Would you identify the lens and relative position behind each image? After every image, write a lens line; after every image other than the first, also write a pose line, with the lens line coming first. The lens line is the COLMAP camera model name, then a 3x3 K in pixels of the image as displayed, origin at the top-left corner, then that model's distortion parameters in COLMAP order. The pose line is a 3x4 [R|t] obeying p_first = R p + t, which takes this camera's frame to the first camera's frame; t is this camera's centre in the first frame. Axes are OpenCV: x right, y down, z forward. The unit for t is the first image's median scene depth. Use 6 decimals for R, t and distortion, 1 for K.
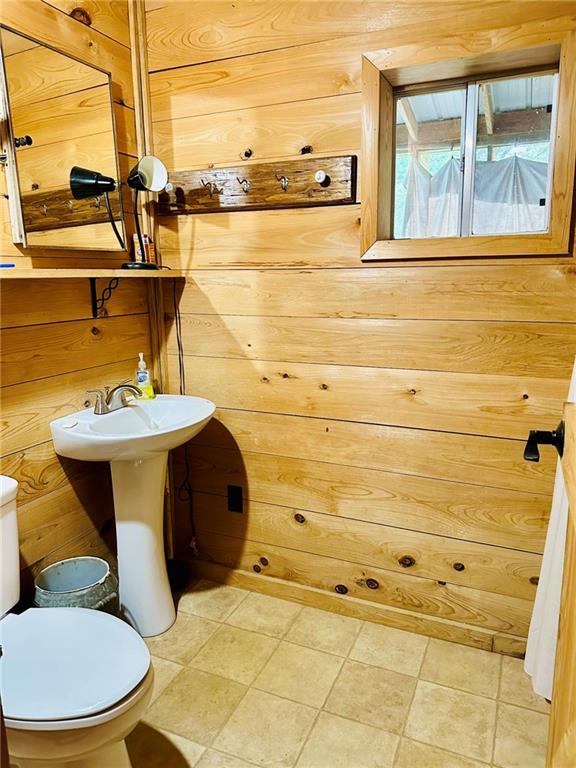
lens RADIAL K [[536.1, 0, 288.0], [0, 536.1, 384.0], [0, 0, 1]] dist [-0.009575, -0.007856]
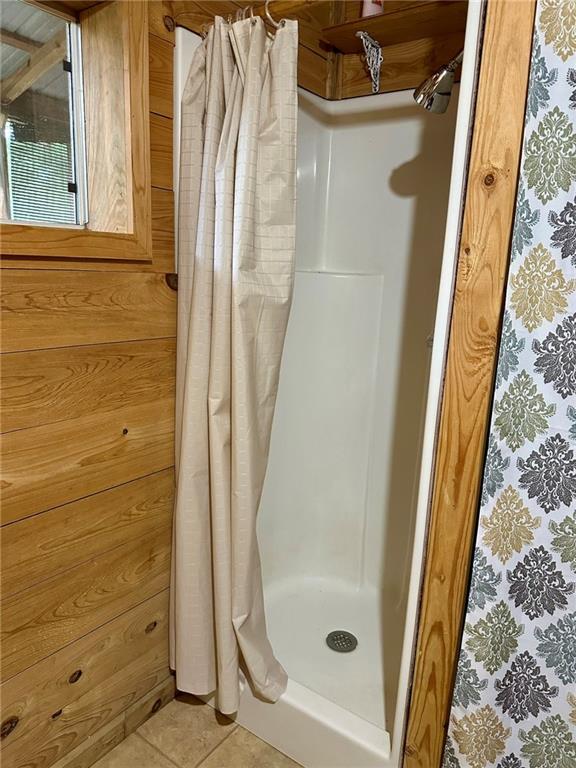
lens RADIAL K [[536.1, 0, 288.0], [0, 536.1, 384.0], [0, 0, 1]] dist [-0.009575, -0.007856]
pose [[0.192464, -0.186289, 0.963459, -0.287222], [0.145274, 0.976406, 0.159771, -0.142573], [-0.970491, 0.109215, 0.214986, 0.568377]]
